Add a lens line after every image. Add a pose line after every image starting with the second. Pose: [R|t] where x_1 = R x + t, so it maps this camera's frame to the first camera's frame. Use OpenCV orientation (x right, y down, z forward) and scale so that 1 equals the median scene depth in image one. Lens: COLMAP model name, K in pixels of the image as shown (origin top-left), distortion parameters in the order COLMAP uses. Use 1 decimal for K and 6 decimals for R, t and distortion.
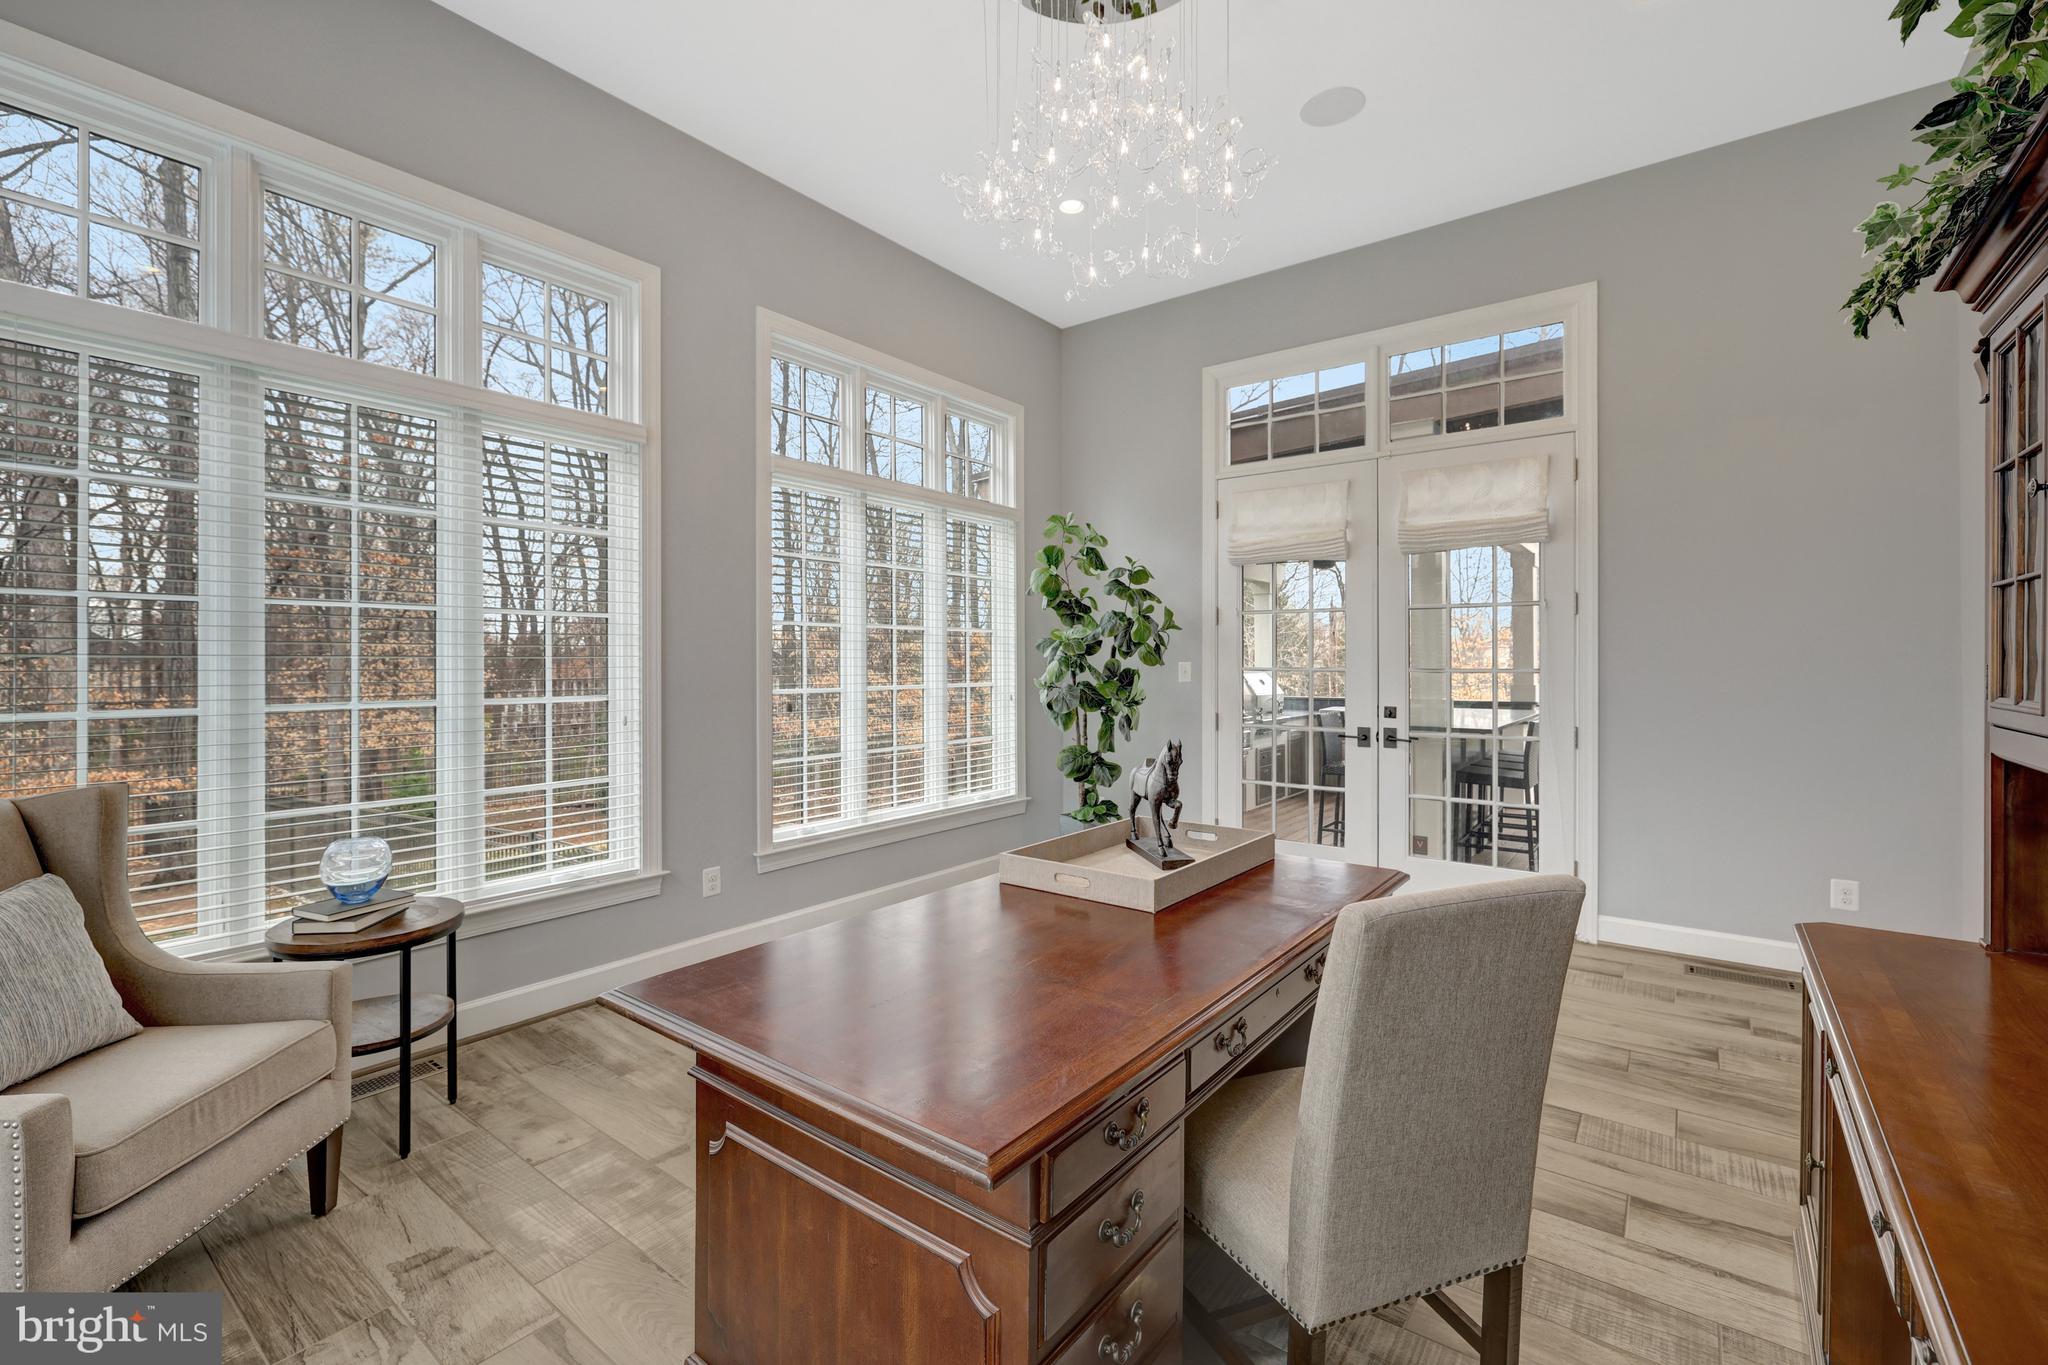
lens RADIAL K [[887.7, 0, 1028.2], [0, 887.7, 670.3], [0, 0, 1]] dist [-0.002583, -0.000034]
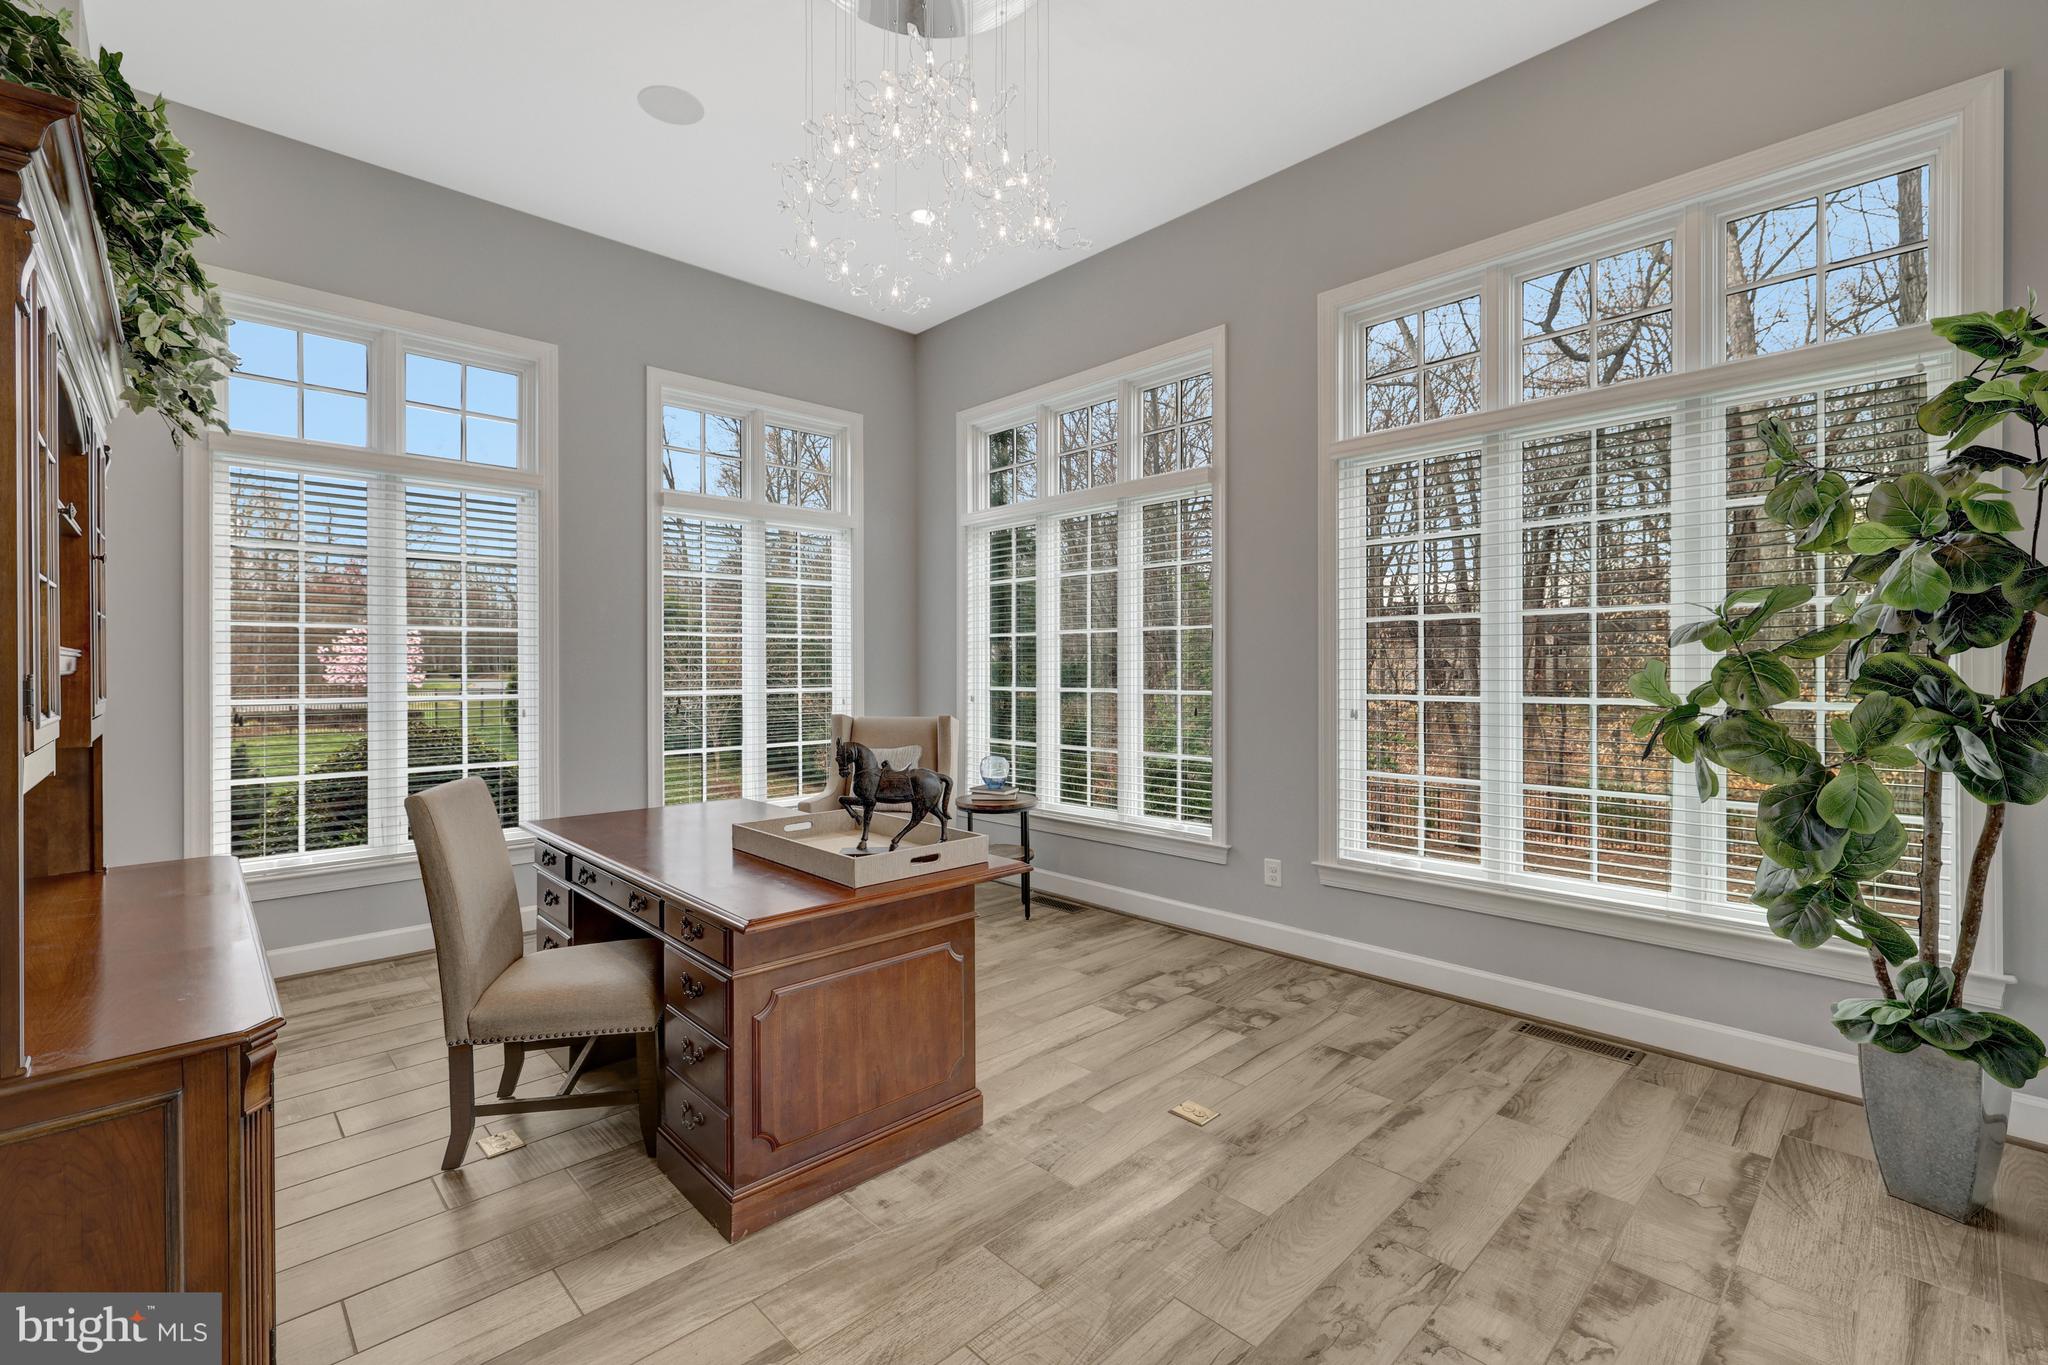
lens RADIAL K [[887.7, 0, 1032.4], [0, 887.7, 662.8], [0, 0, 1]] dist [-0.002583, -0.000034]
pose [[-0.167598, 0.005938, -0.985838, 0.742168], [-0.001051, 0.999980, 0.006202, -0.017448], [0.985855, 0.002075, -0.167588, 0.910629]]
